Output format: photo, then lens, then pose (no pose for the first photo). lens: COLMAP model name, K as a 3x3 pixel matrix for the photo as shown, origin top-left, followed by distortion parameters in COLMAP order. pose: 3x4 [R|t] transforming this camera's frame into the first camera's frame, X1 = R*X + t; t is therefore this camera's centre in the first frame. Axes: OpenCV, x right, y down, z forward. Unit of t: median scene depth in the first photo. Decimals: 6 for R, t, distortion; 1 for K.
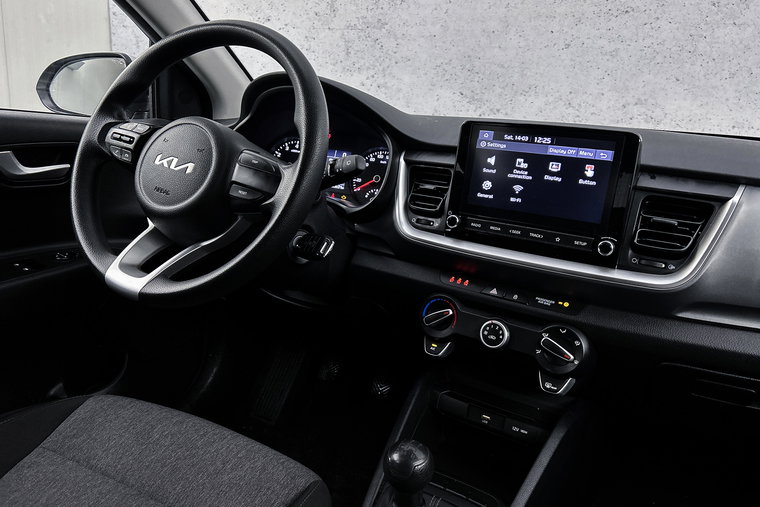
lens RADIAL K [[573.9, 0, 381.8], [0, 573.9, 256.9], [0, 0, 1]] dist [0.047225, -0.050698]
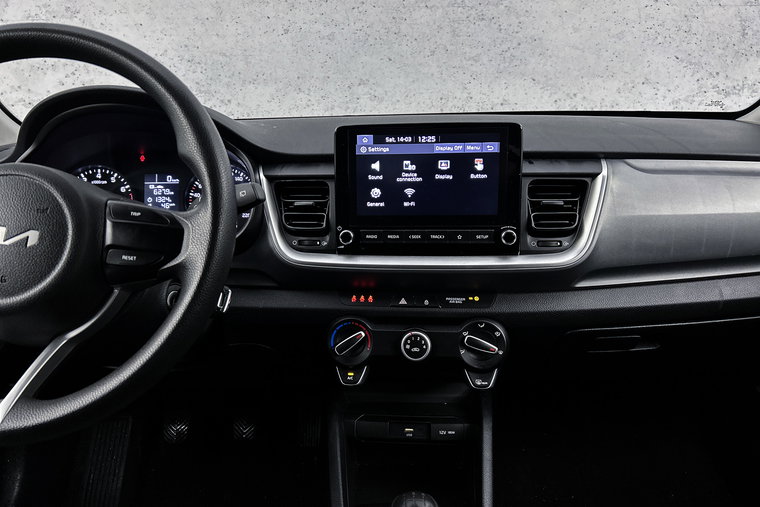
lens RADIAL K [[572.2, 0, 374.1], [0, 572.2, 258.7], [0, 0, 1]] dist [0.073873, -0.098182]
pose [[0.883486, -0.204742, 0.421347, -0.239339], [0.193686, 0.978606, 0.069402, -0.087460], [-0.426542, 0.020293, 0.904240, 0.166089]]
